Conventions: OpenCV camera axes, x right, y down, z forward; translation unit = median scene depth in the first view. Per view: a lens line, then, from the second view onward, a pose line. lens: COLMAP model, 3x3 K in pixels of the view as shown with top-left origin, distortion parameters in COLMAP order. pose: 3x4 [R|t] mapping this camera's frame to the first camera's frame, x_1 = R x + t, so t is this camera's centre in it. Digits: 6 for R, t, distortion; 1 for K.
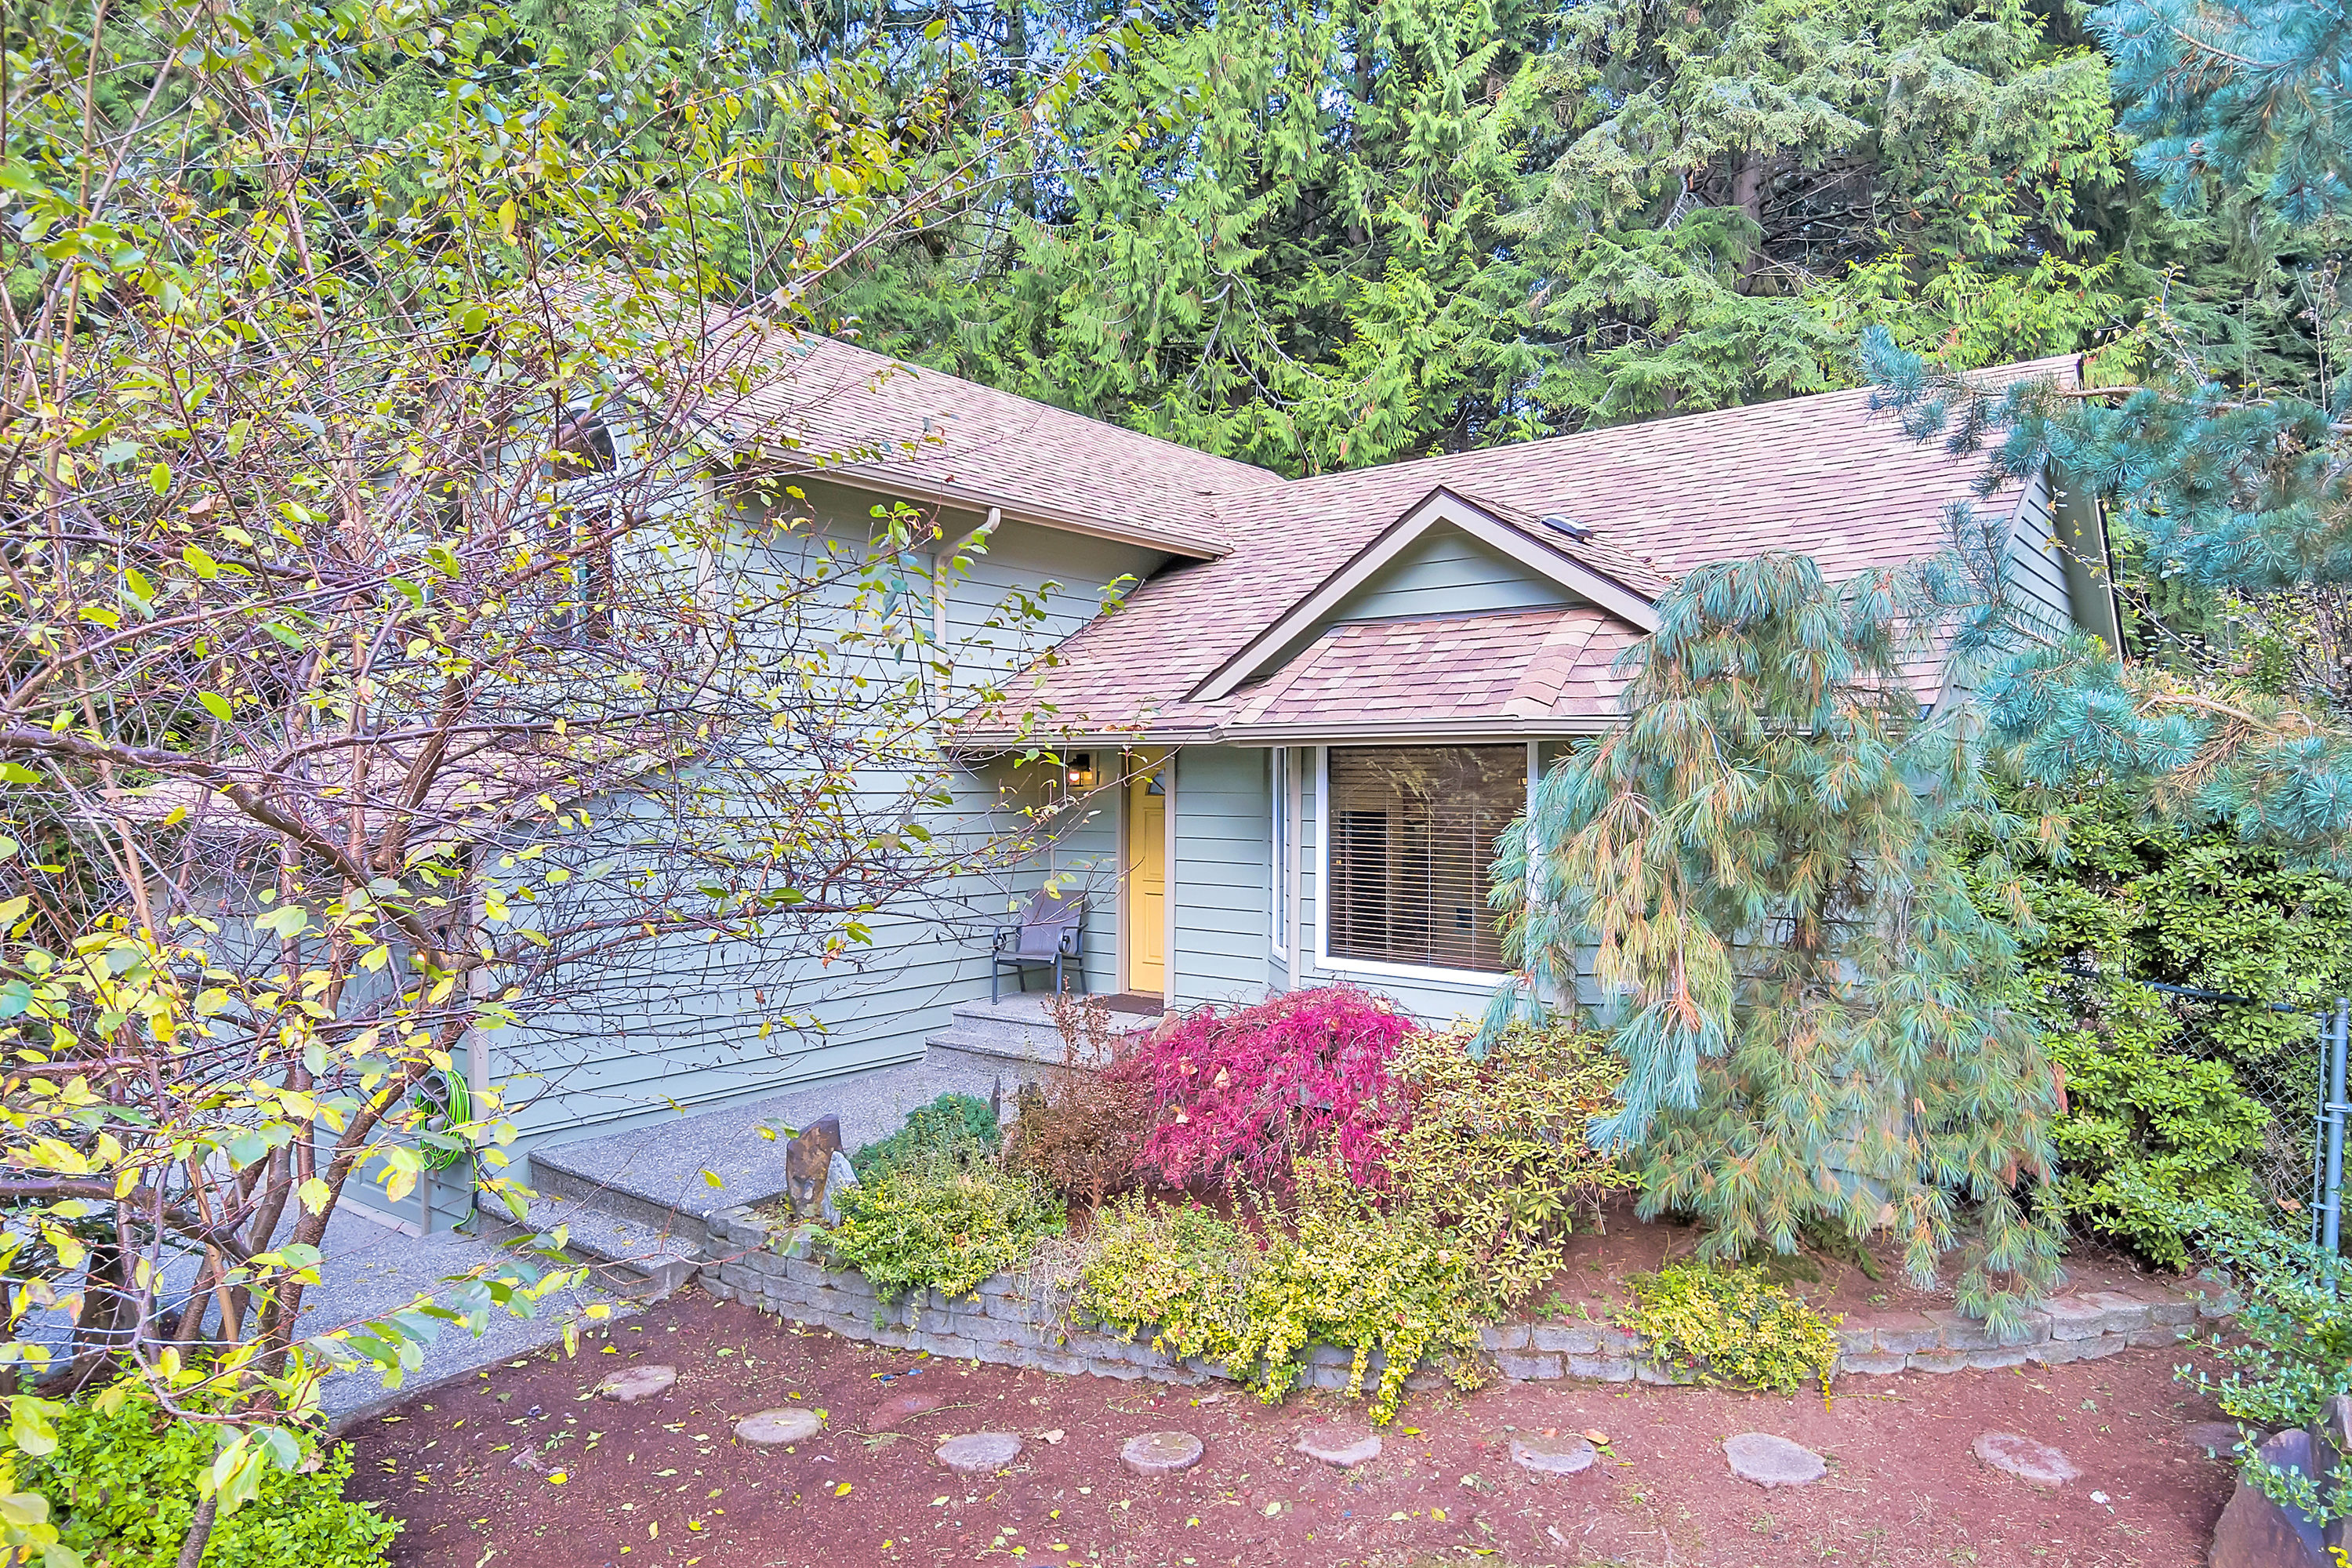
lens RADIAL K [[1451.0, 0, 1139.6], [0, 1451.0, 818.6], [0, 0, 1]] dist [0.059078, -0.068981]
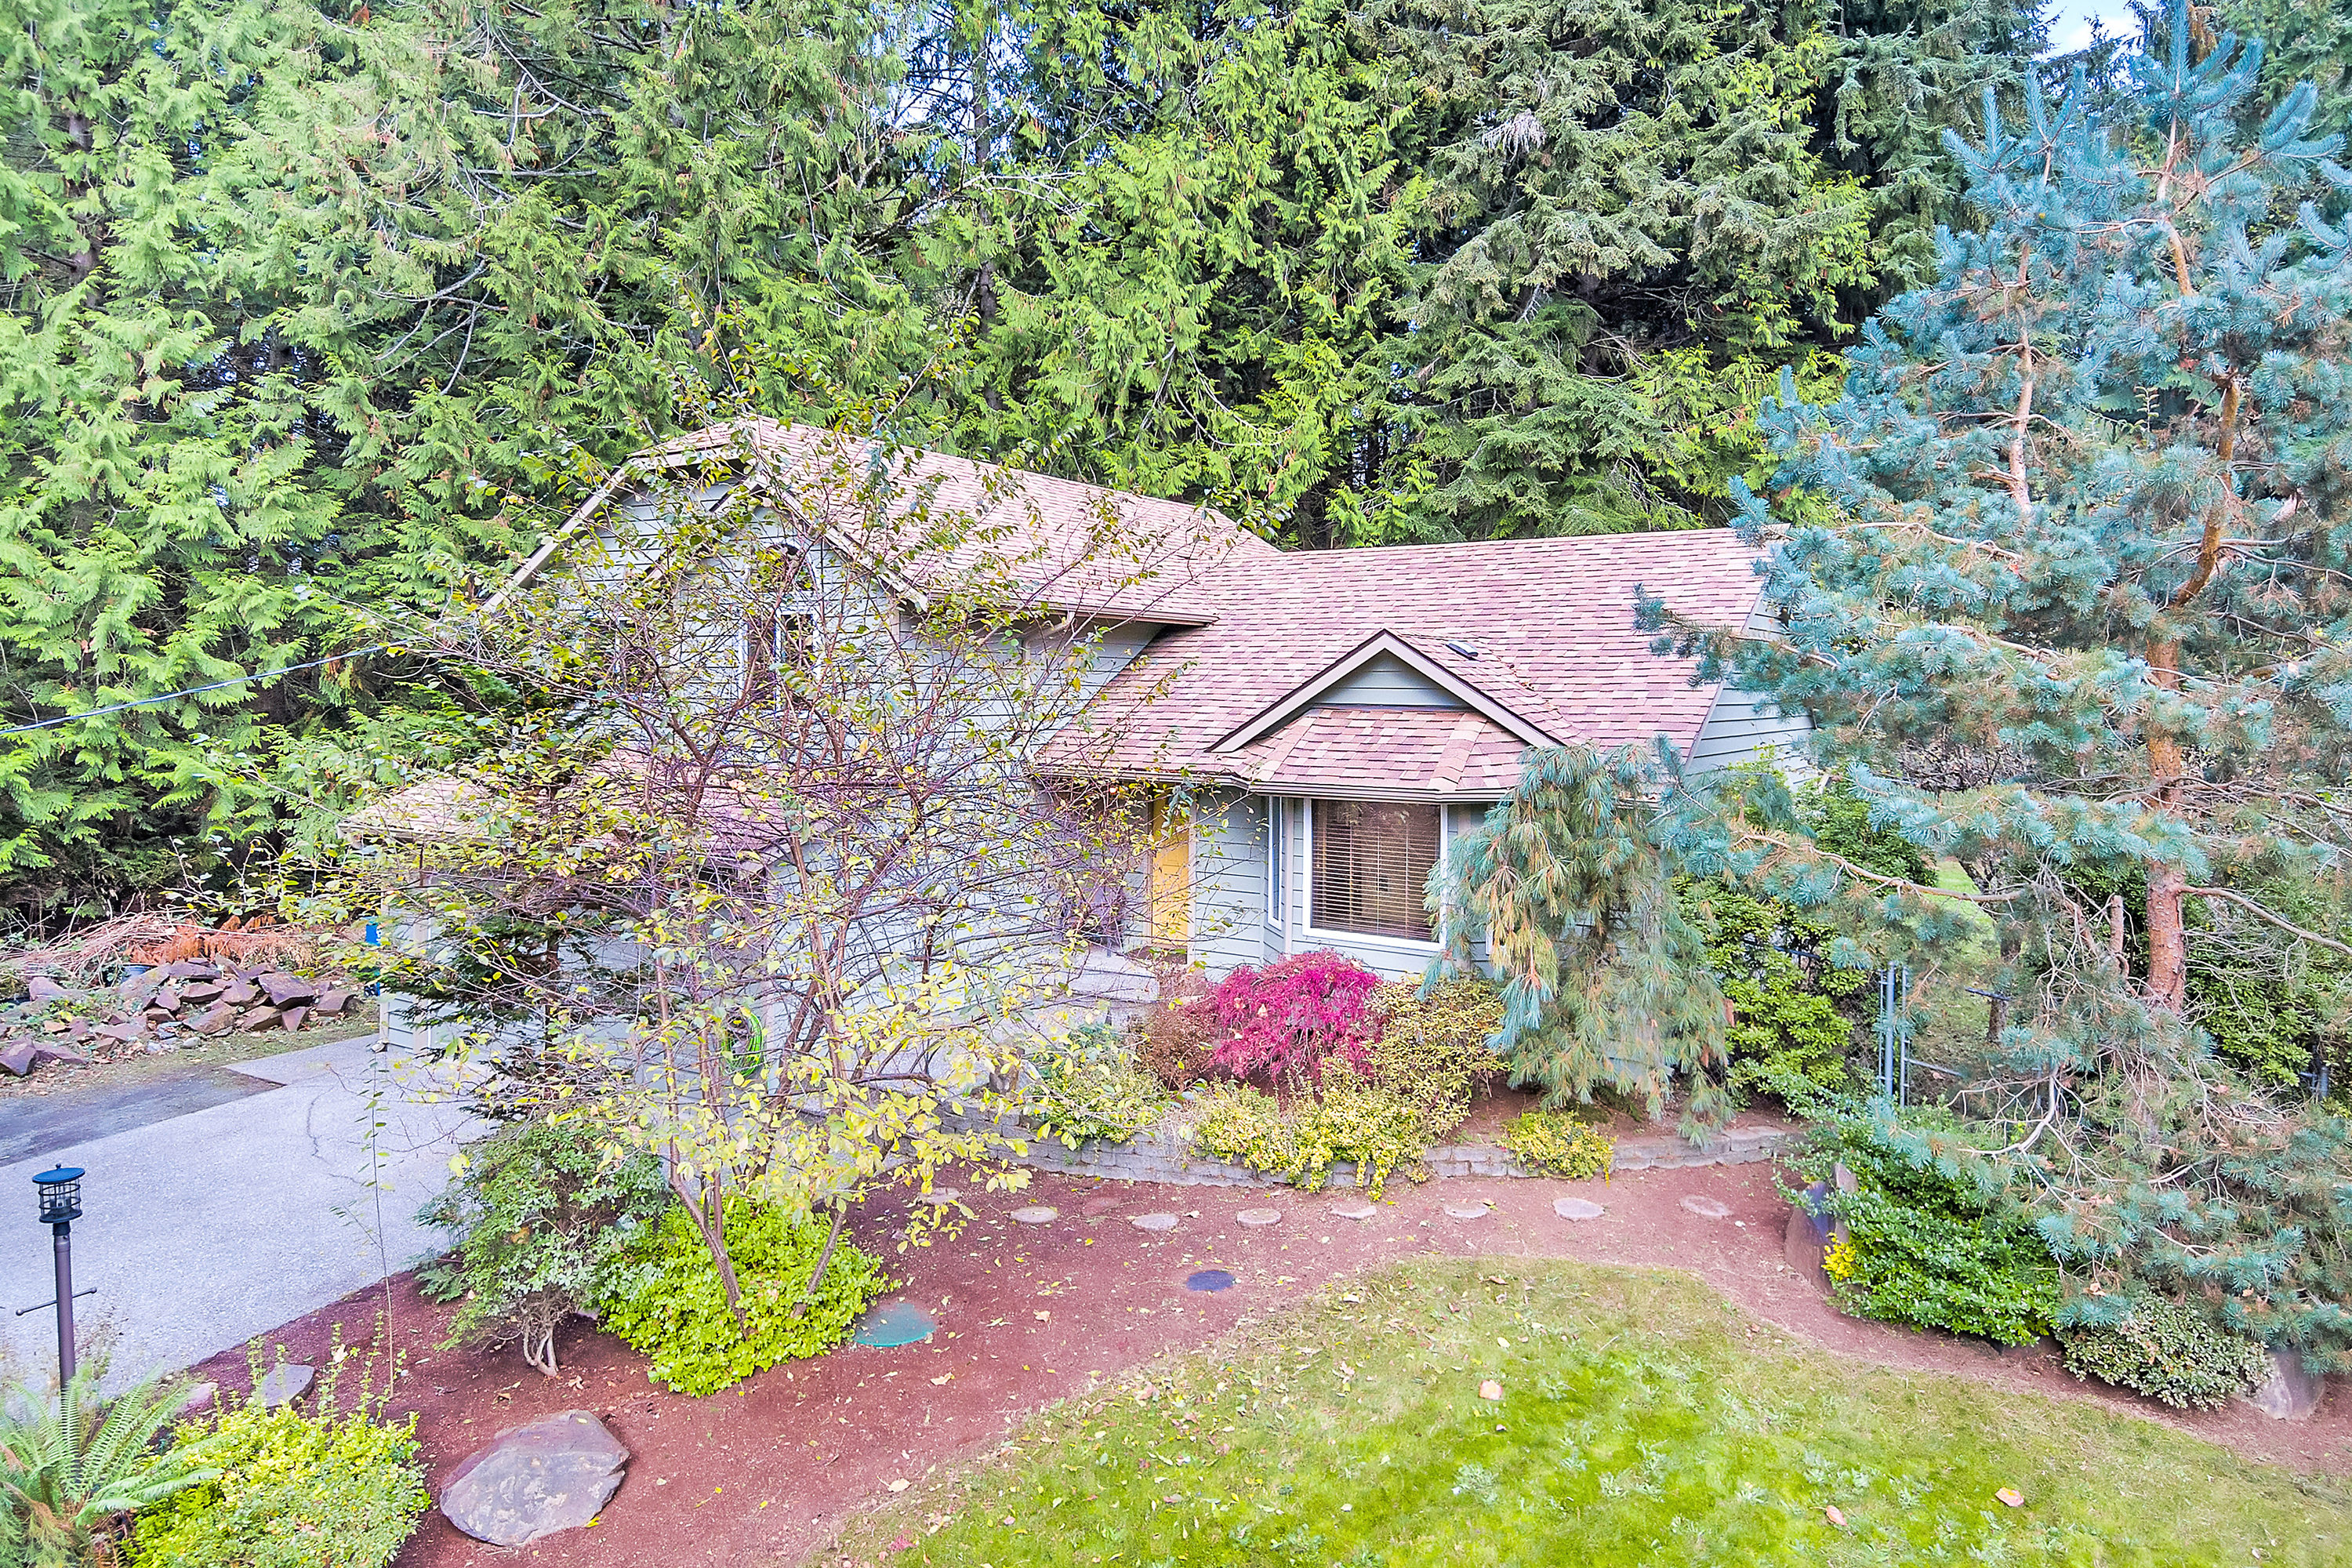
lens RADIAL K [[1473.4, 0, 1141.9], [0, 1473.4, 726.9], [0, 0, 1]] dist [0.049737, -0.000343]
pose [[0.995557, 0.002021, 0.094135, -0.141246], [-0.002354, 0.999991, 0.003427, -0.088449], [-0.094127, -0.003634, 0.995554, -0.387526]]
